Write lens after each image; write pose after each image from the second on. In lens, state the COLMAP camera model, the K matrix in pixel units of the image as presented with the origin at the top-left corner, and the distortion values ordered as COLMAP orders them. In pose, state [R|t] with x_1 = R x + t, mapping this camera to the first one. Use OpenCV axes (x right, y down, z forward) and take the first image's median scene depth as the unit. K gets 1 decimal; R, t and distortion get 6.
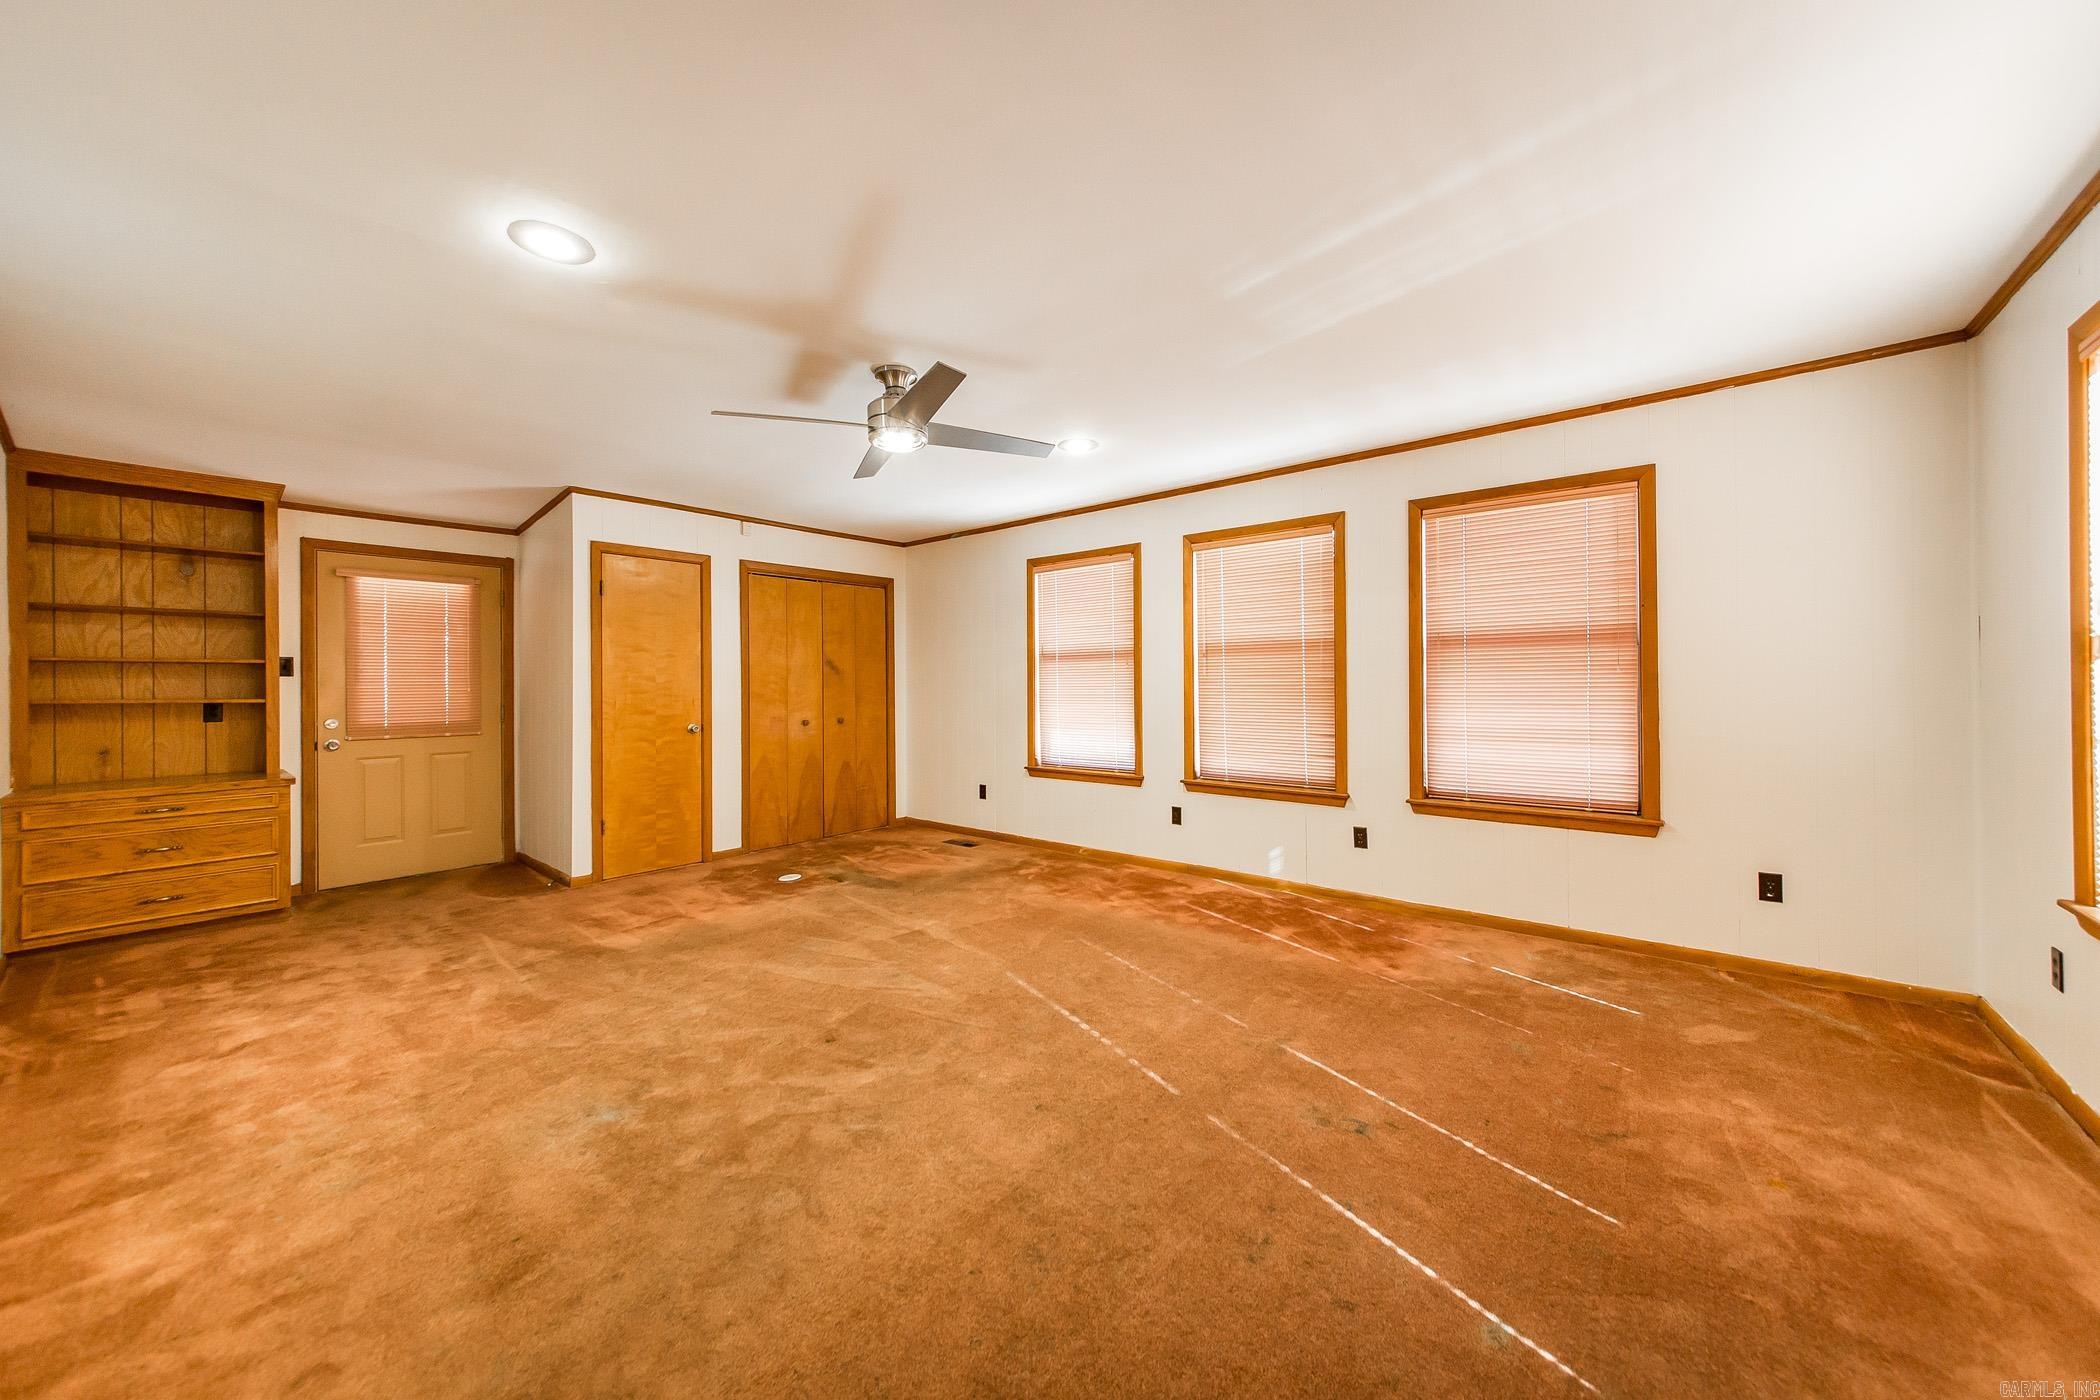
lens RADIAL K [[758.2, 0, 1042.4], [0, 758.2, 683.7], [0, 0, 1]] dist [0.001304, -0.000426]
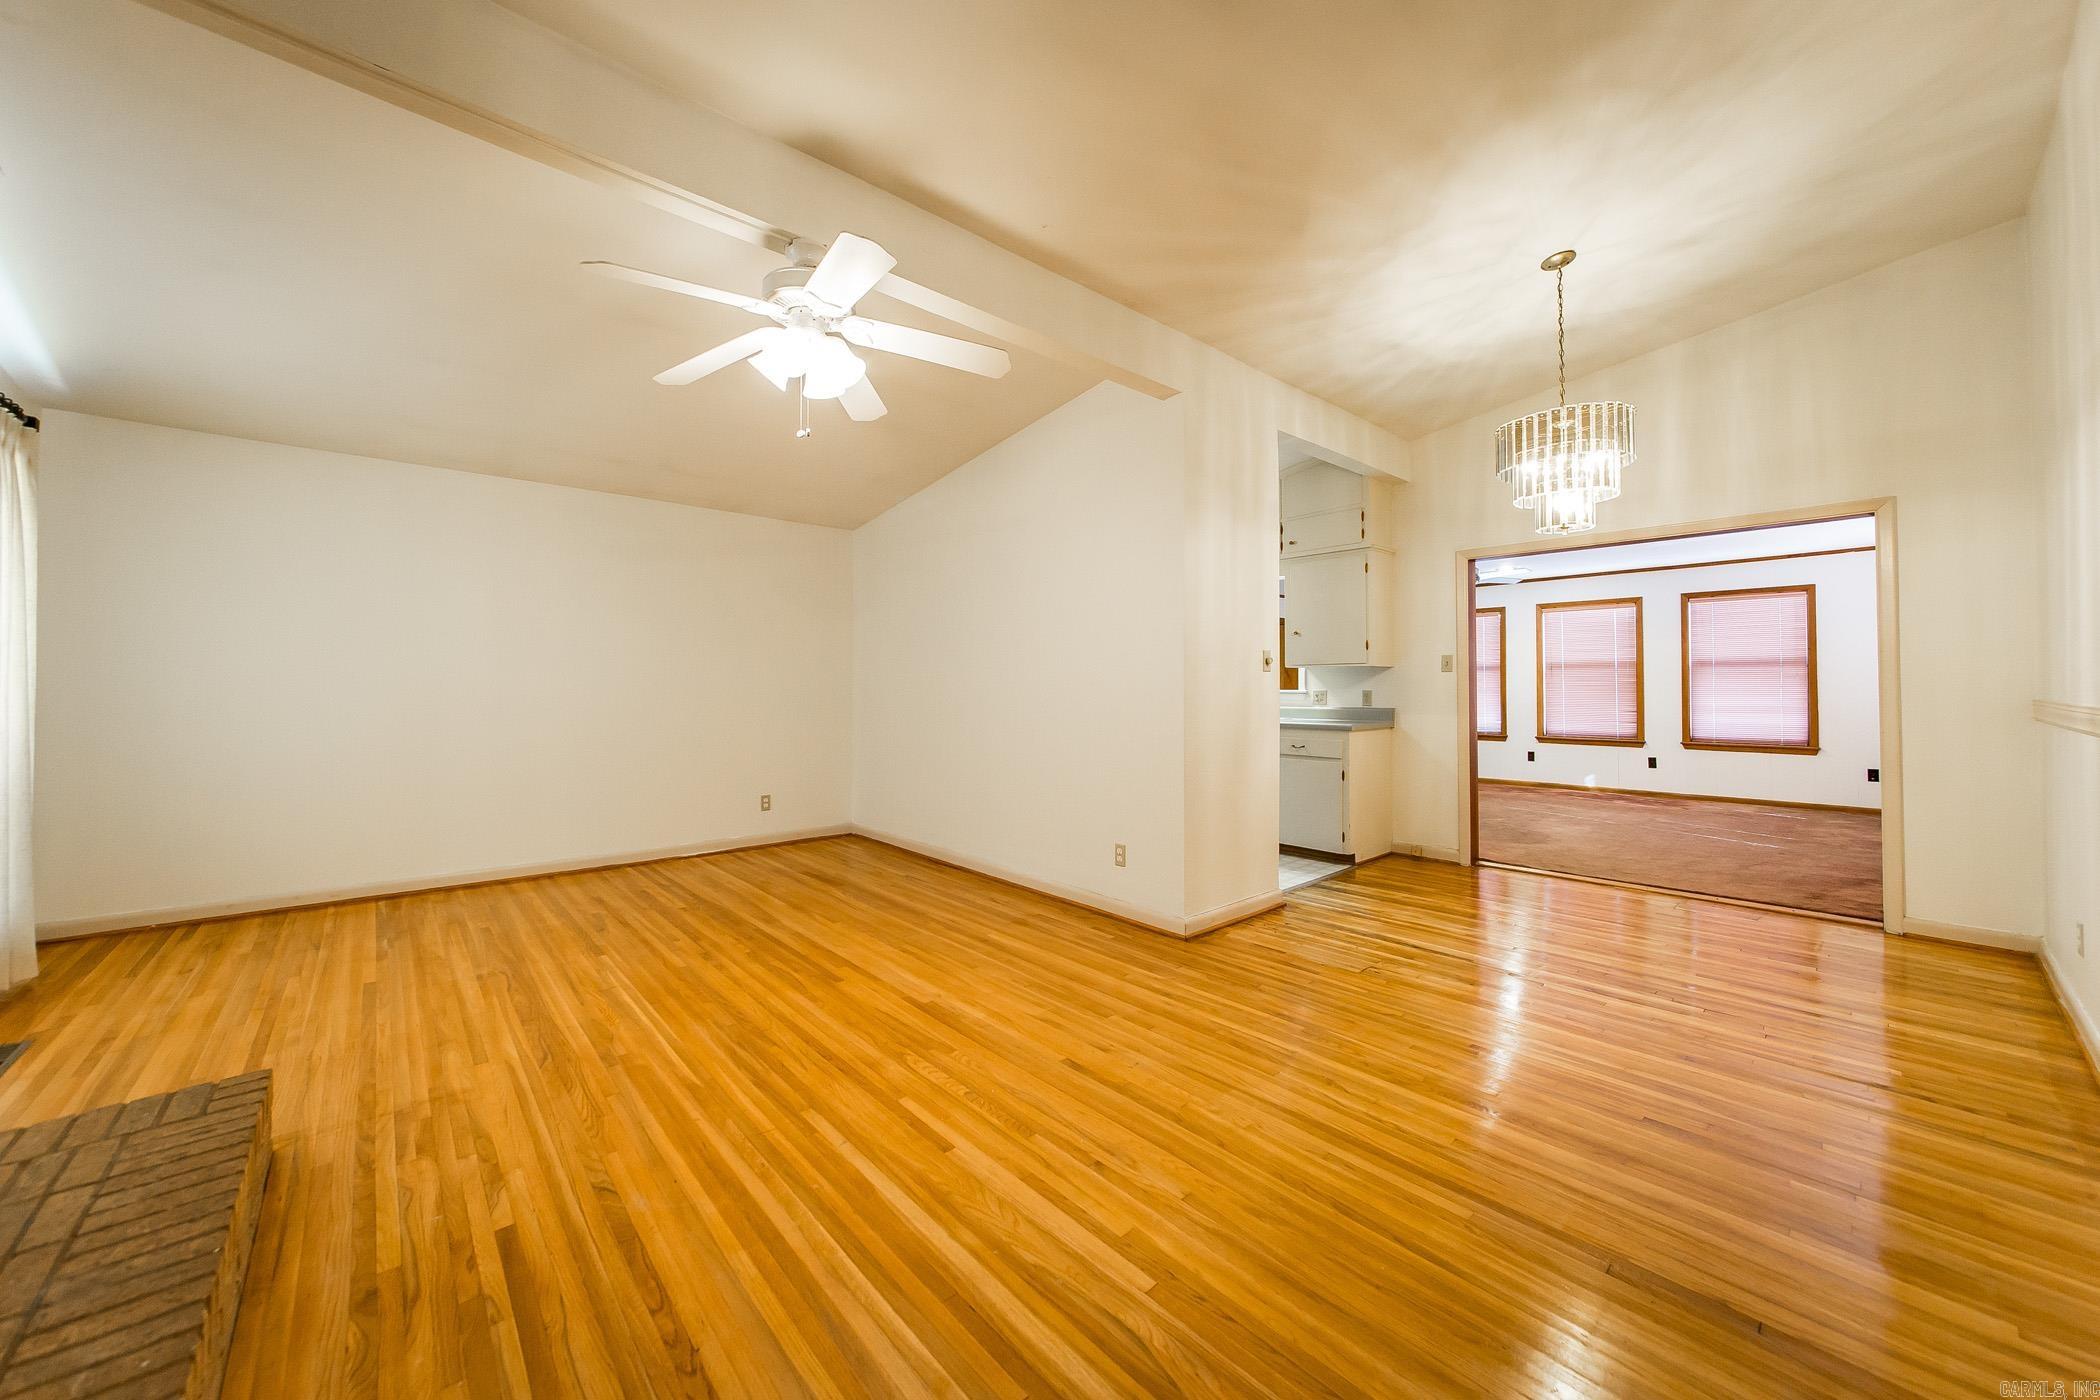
lens RADIAL K [[758.2, 0, 1053.7], [0, 758.2, 680.5], [0, 0, 1]] dist [0.001304, -0.000426]
pose [[0.989493, 0.003824, -0.144532, -0.818580], [-0.005137, 0.999949, -0.008713, 0.014725], [0.144492, 0.009364, 0.989462, -1.153928]]
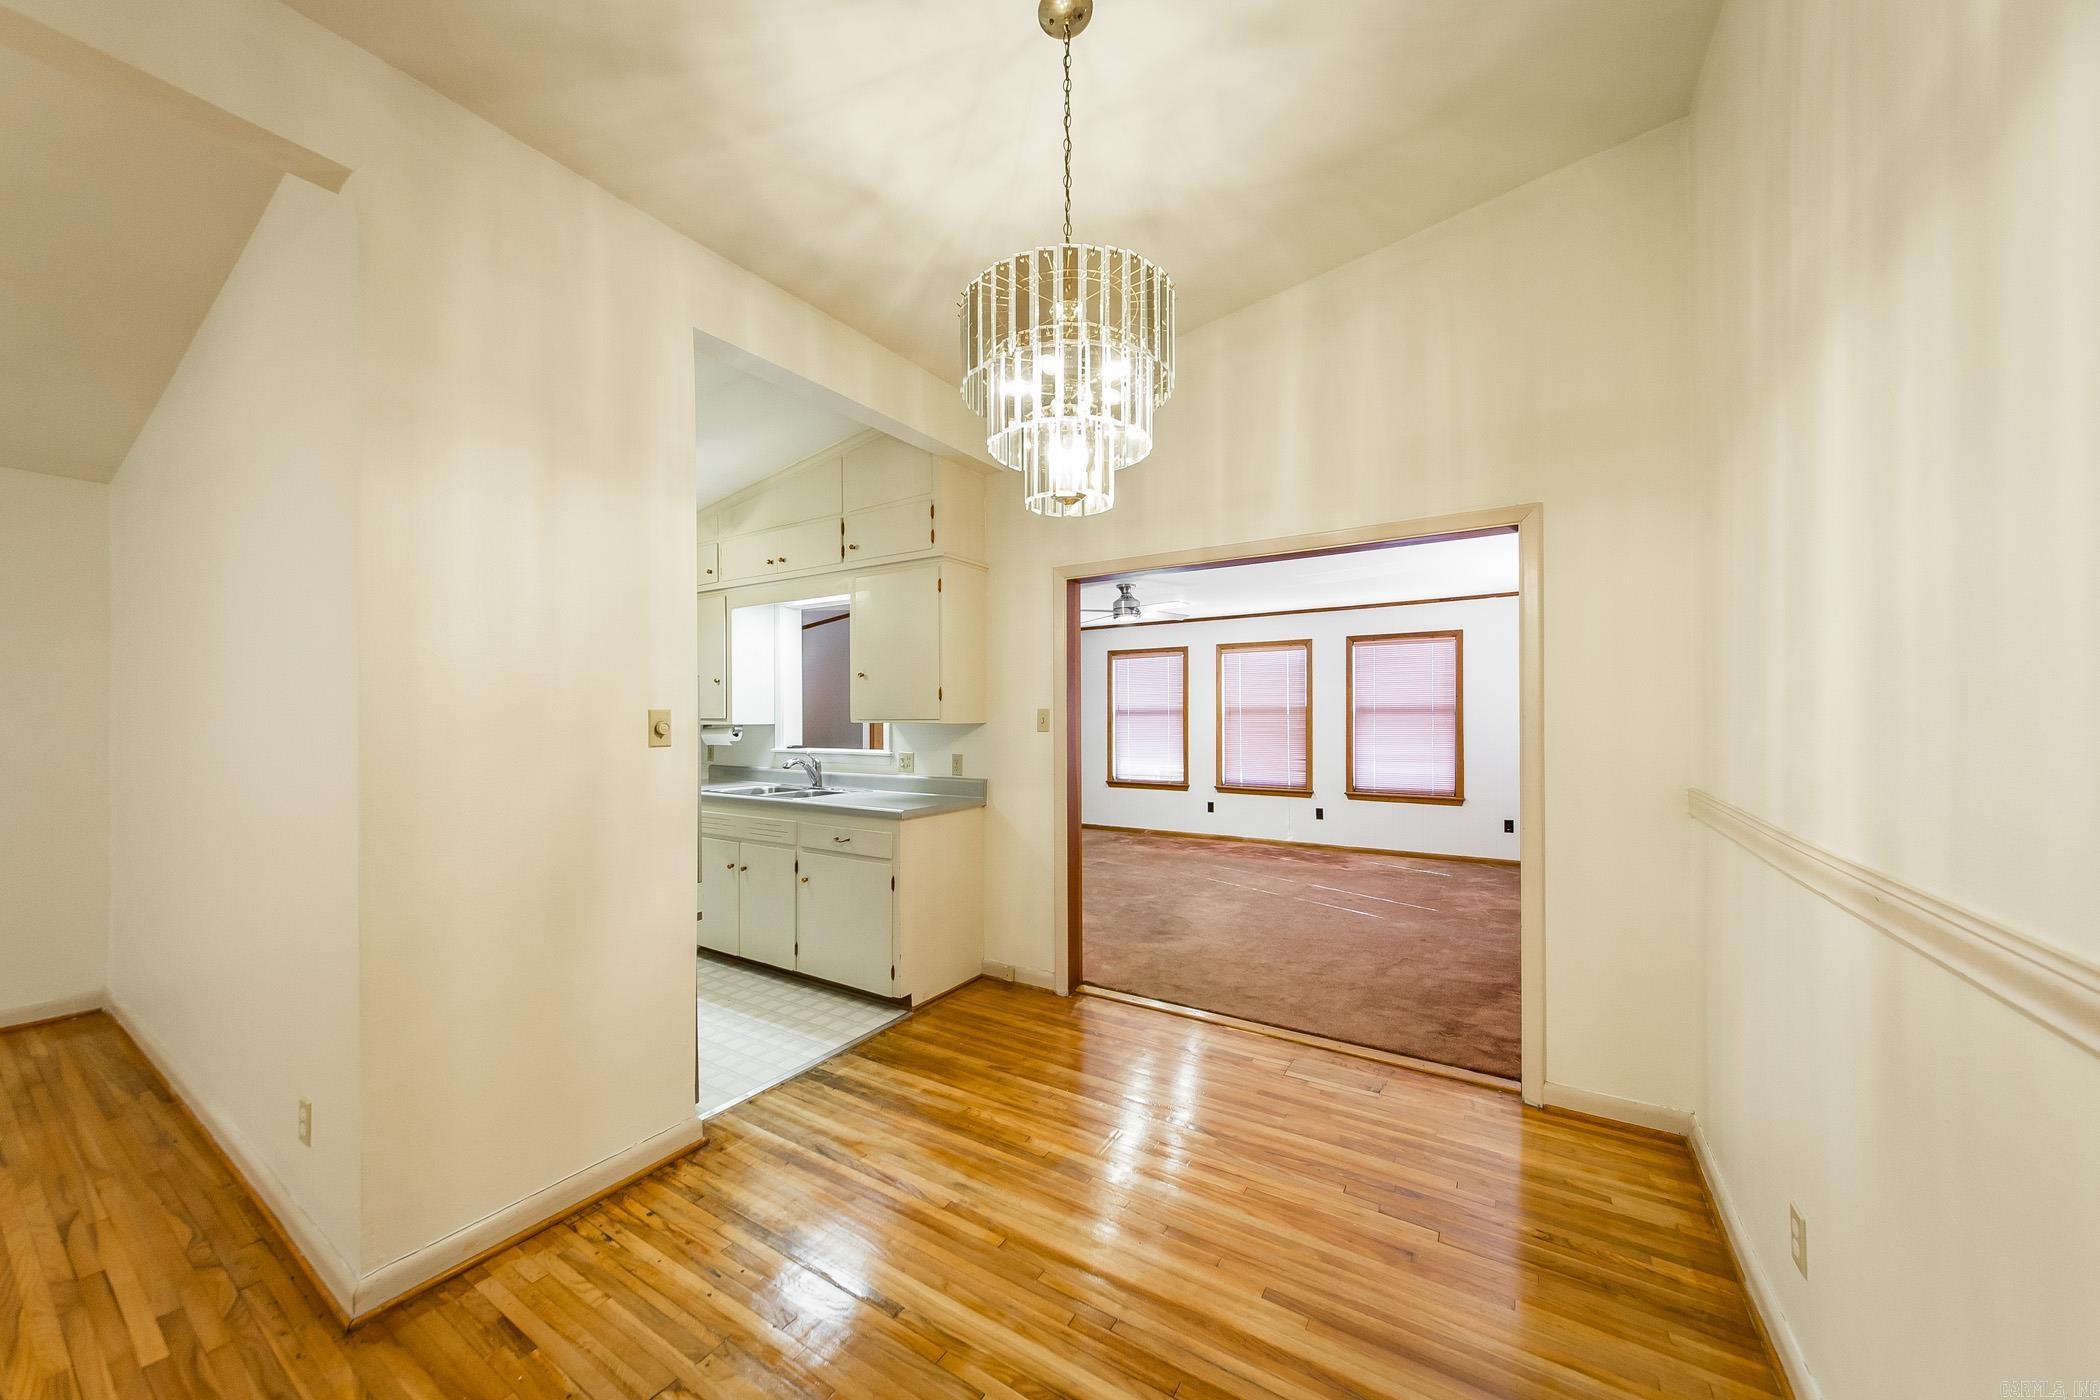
lens RADIAL K [[758.2, 0, 1024.2], [0, 758.2, 725.1], [0, 0, 1]] dist [0.001304, -0.000426]
pose [[0.993691, 0.003418, 0.112097, -0.501159], [-0.004318, 0.999960, 0.007789, -0.027014], [-0.112066, -0.008224, 0.993667, -0.752221]]
